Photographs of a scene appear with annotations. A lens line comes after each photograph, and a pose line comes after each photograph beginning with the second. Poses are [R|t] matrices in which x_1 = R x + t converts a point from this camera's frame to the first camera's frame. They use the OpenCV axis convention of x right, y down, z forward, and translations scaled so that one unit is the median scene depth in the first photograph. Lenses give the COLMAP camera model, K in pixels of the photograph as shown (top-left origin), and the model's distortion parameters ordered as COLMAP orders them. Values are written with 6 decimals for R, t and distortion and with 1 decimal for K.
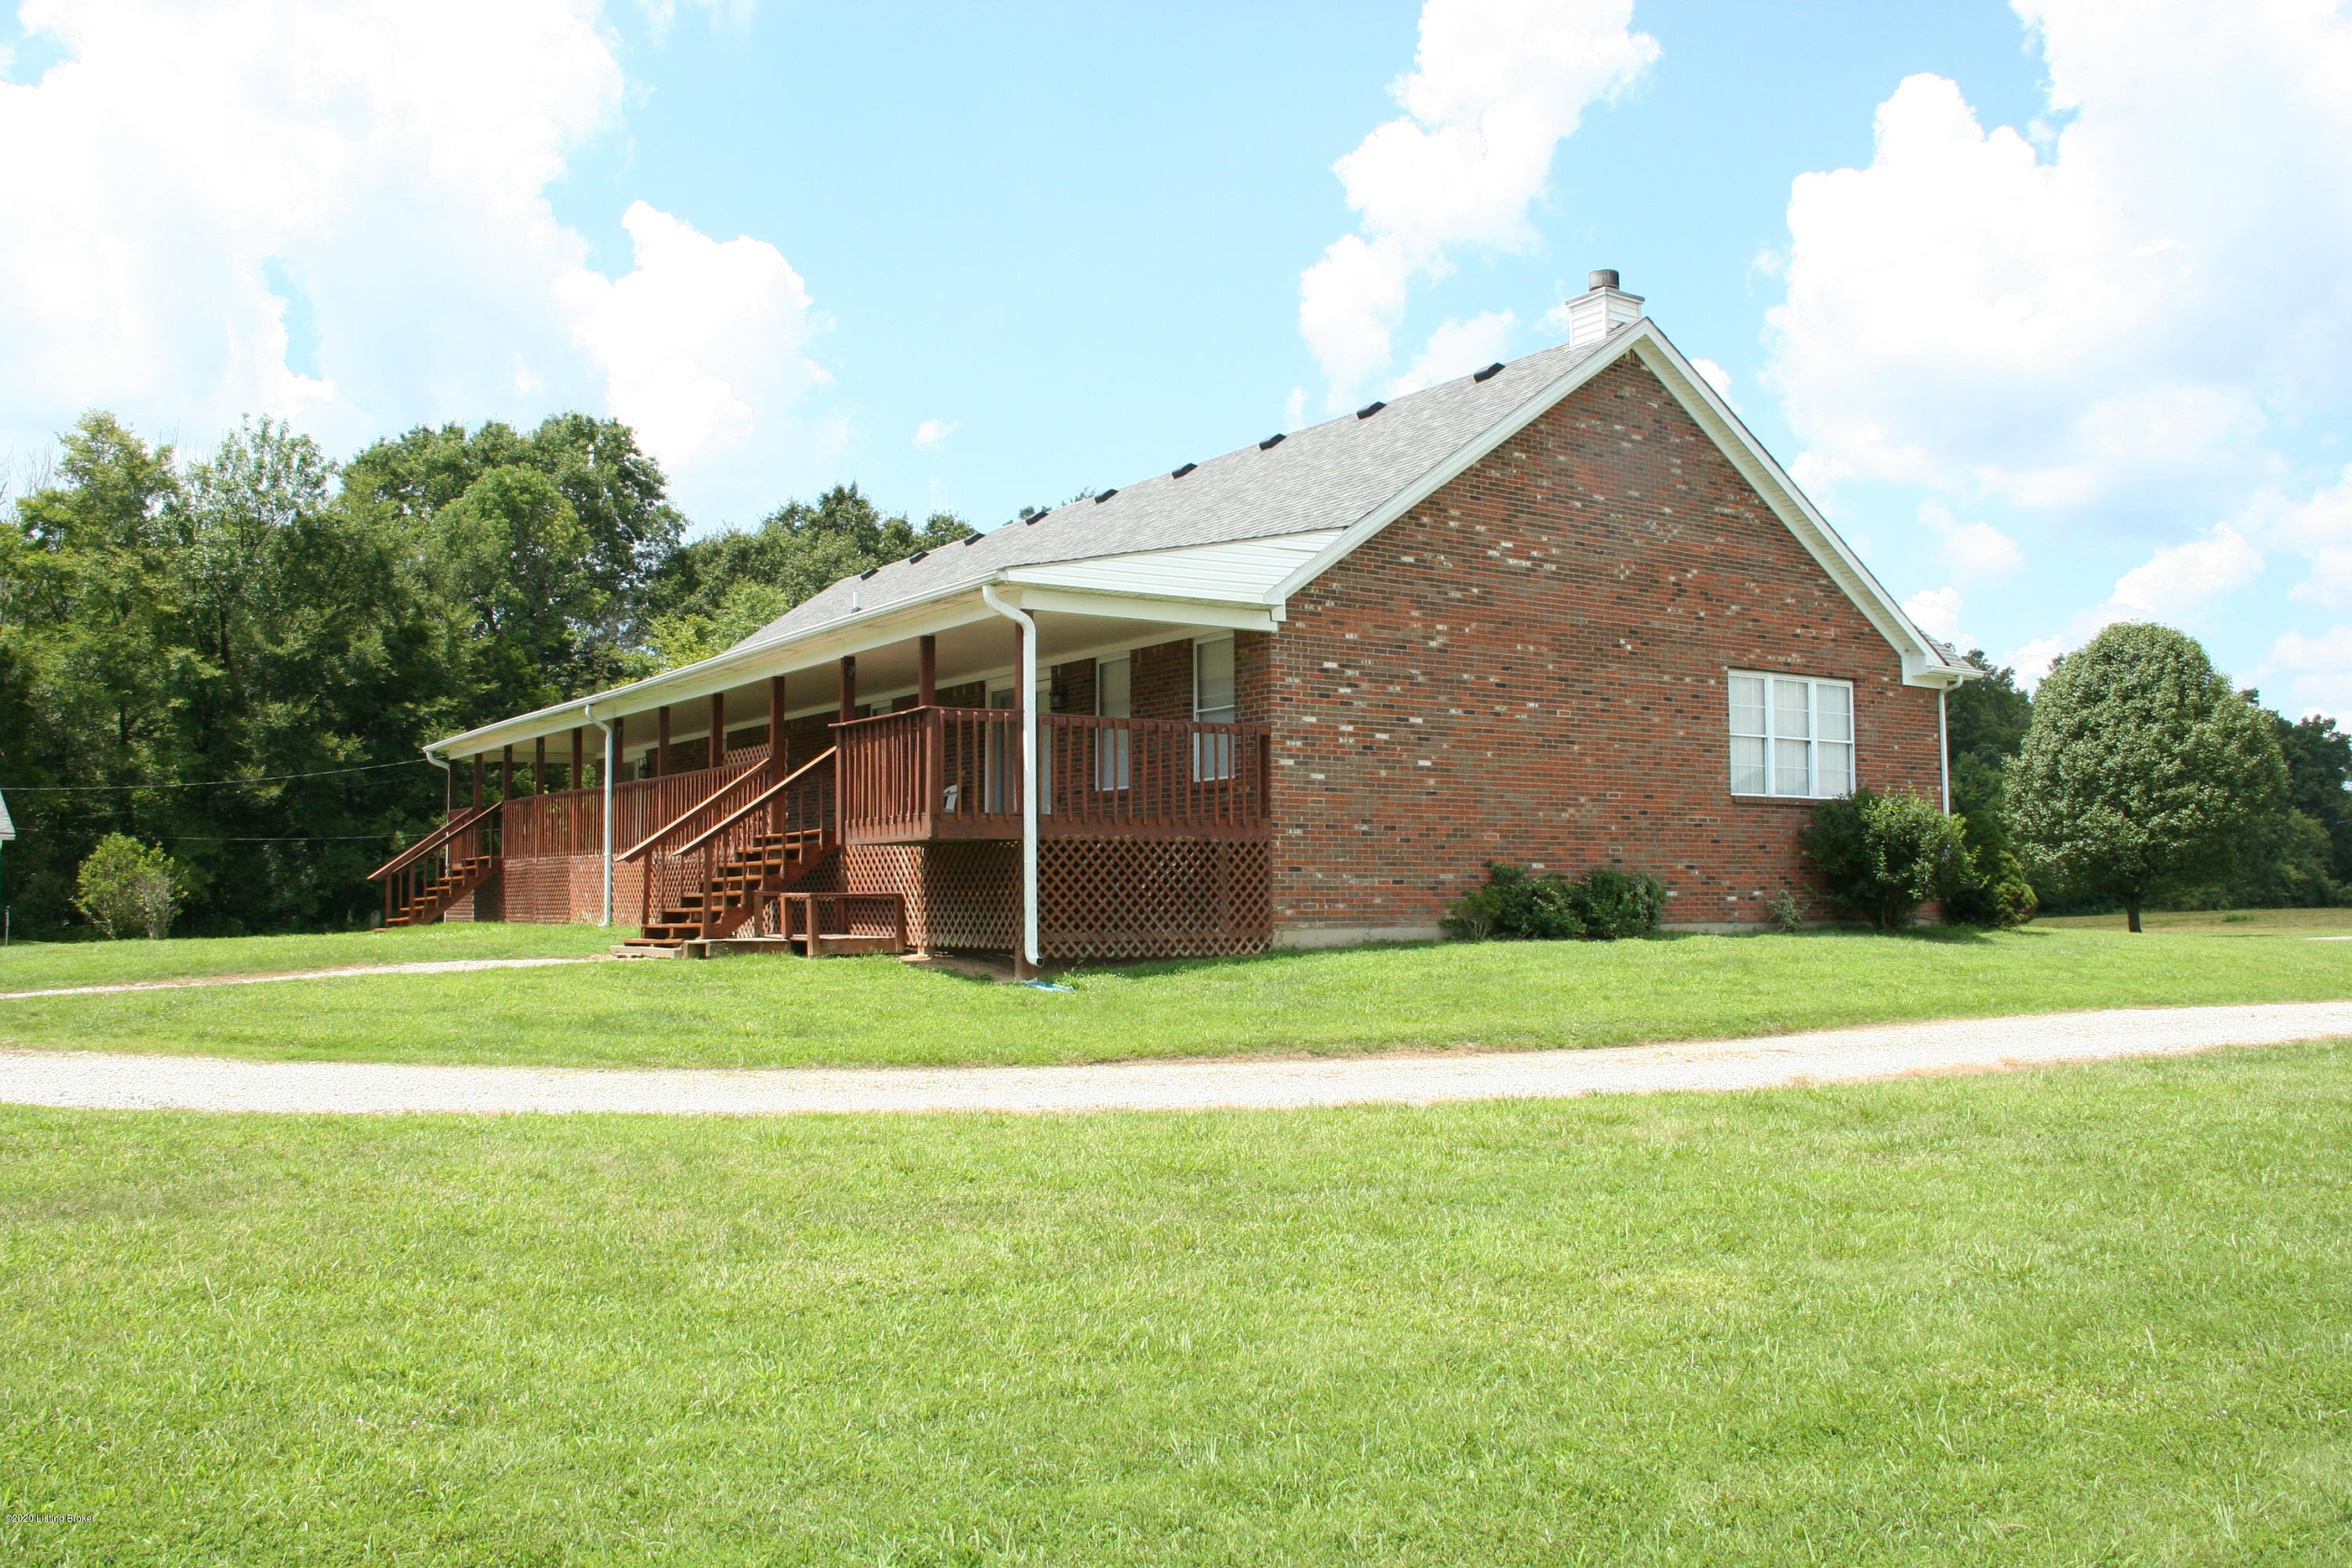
lens RADIAL K [[1971.6, 0, 1177.7], [0, 1971.6, 786.0], [0, 0, 1]] dist [-0.147071, 0.046968]
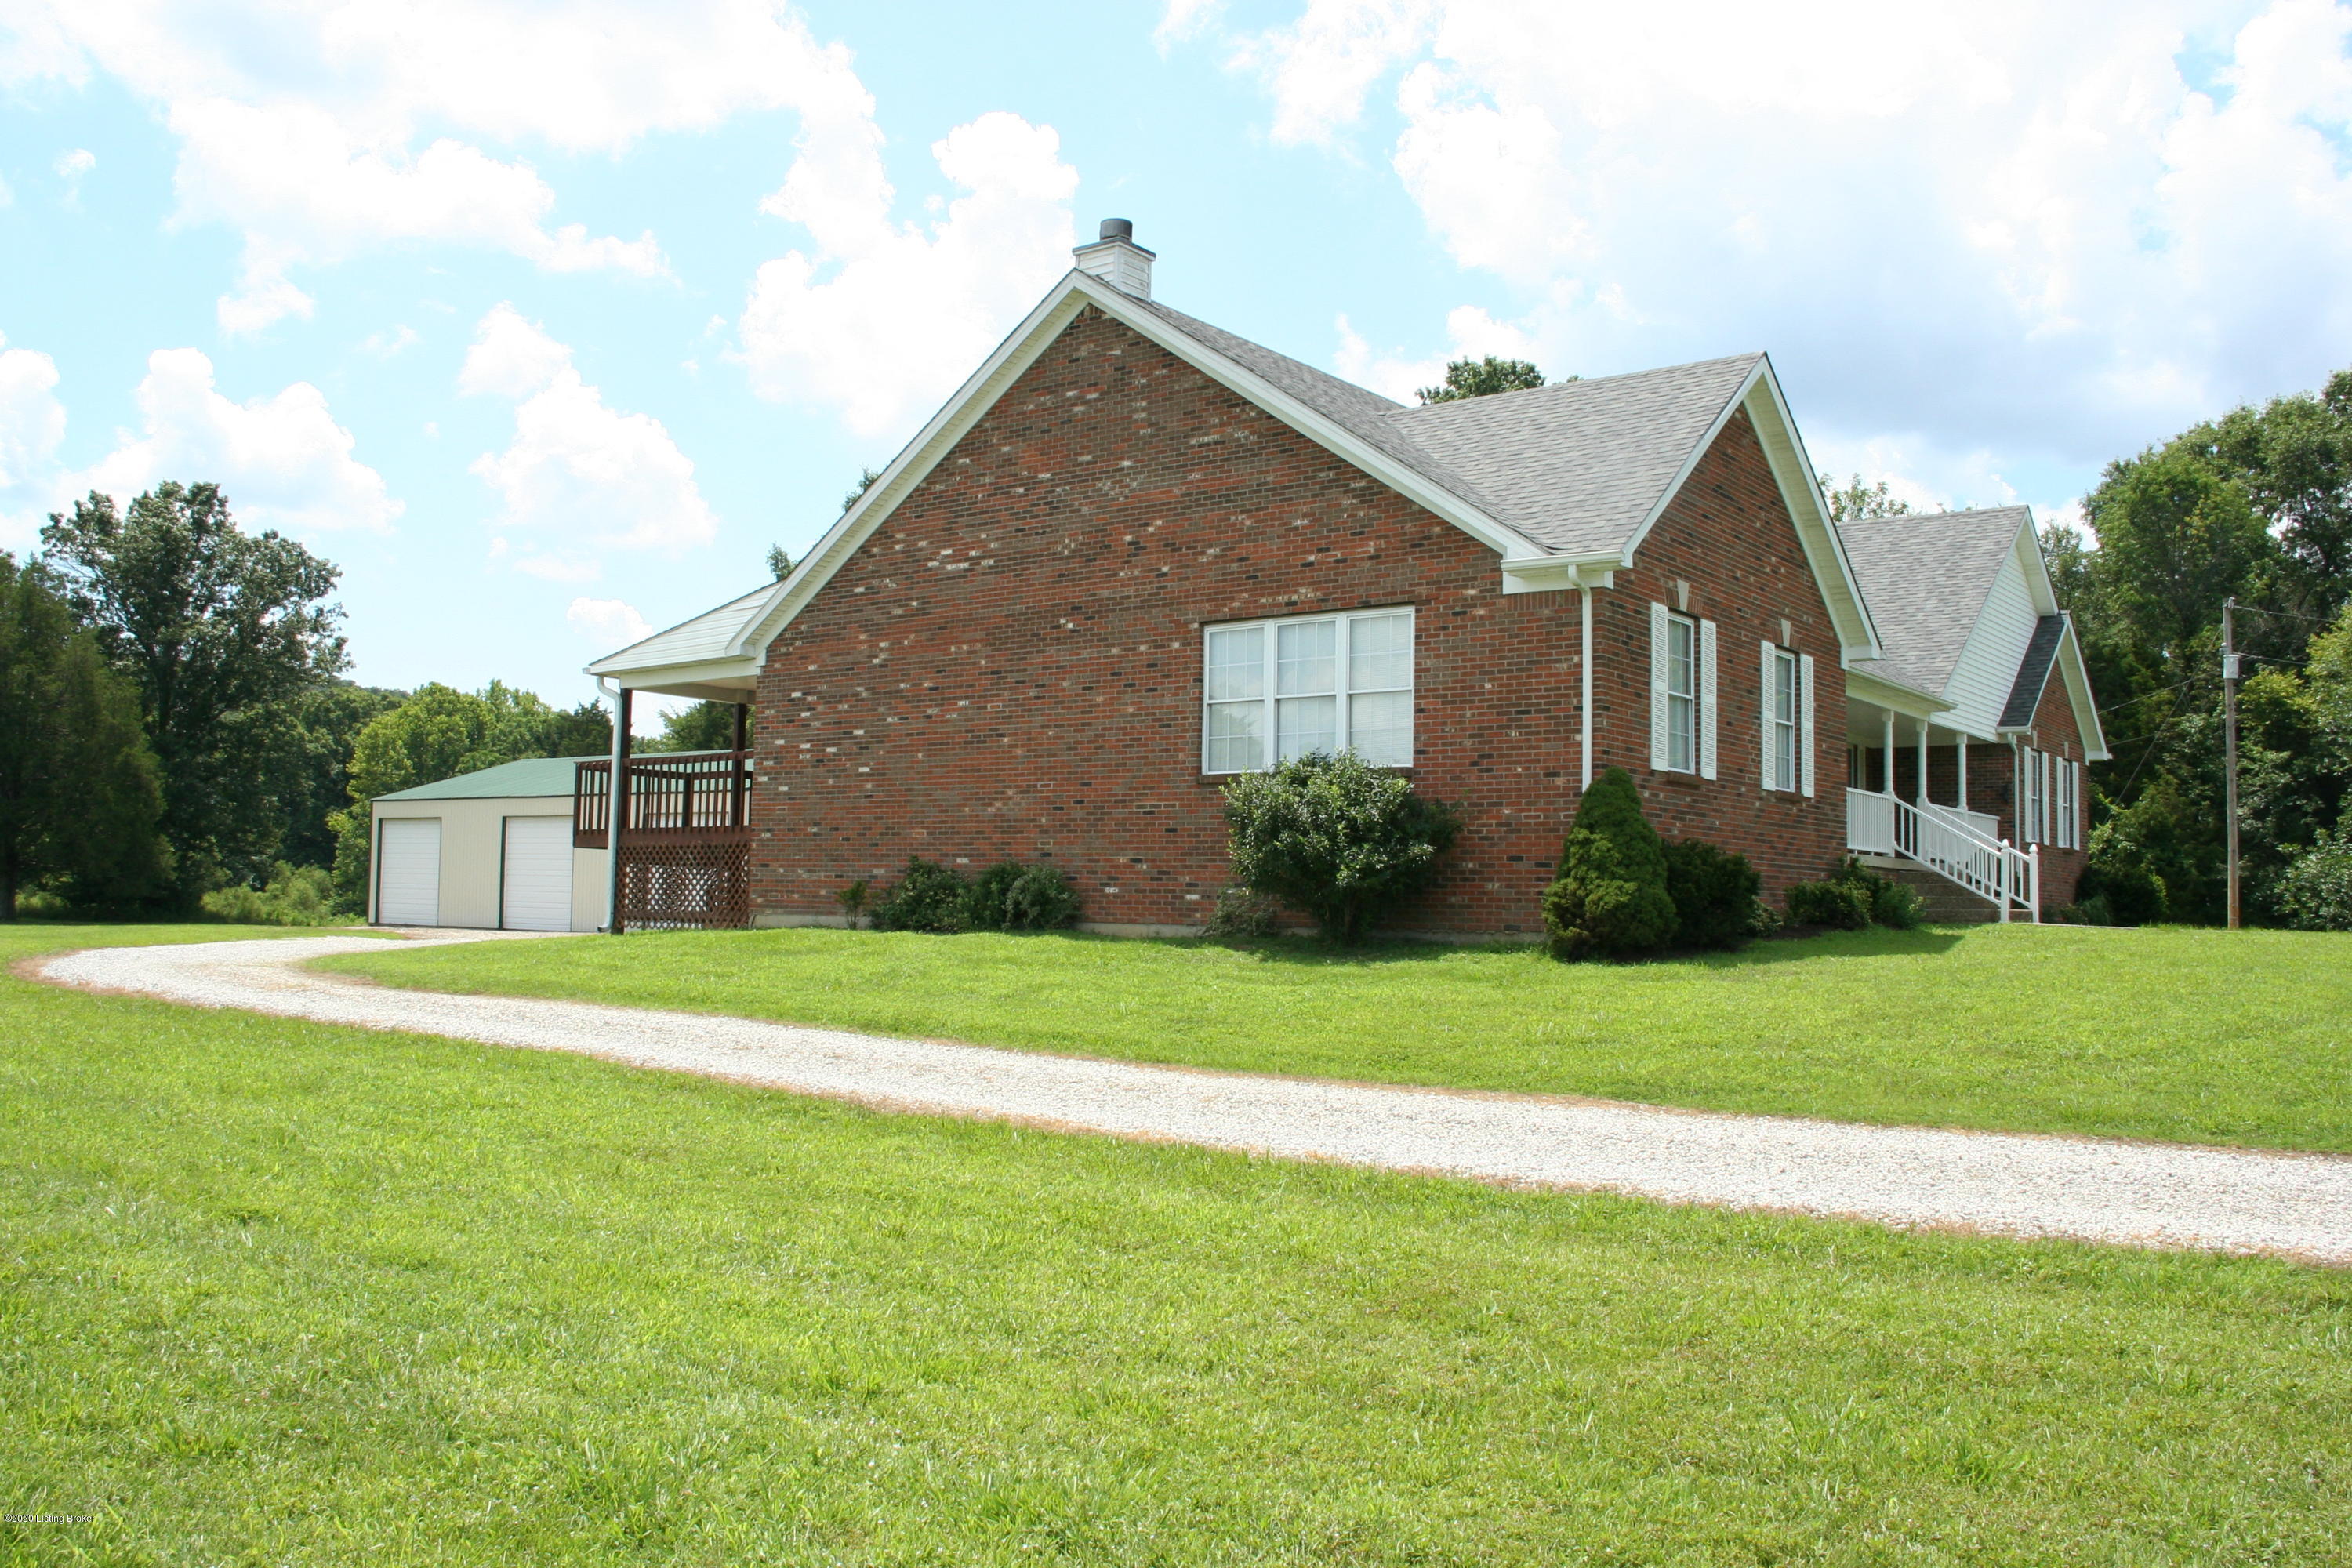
lens RADIAL K [[1971.6, 0, 1199.0], [0, 1971.6, 778.4], [0, 0, 1]] dist [-0.147071, 0.046968]
pose [[0.310956, -0.057047, -0.948711, 1.166518], [0.035097, 0.998205, -0.048520, 0.050782], [0.949776, -0.018210, 0.312400, 0.783454]]
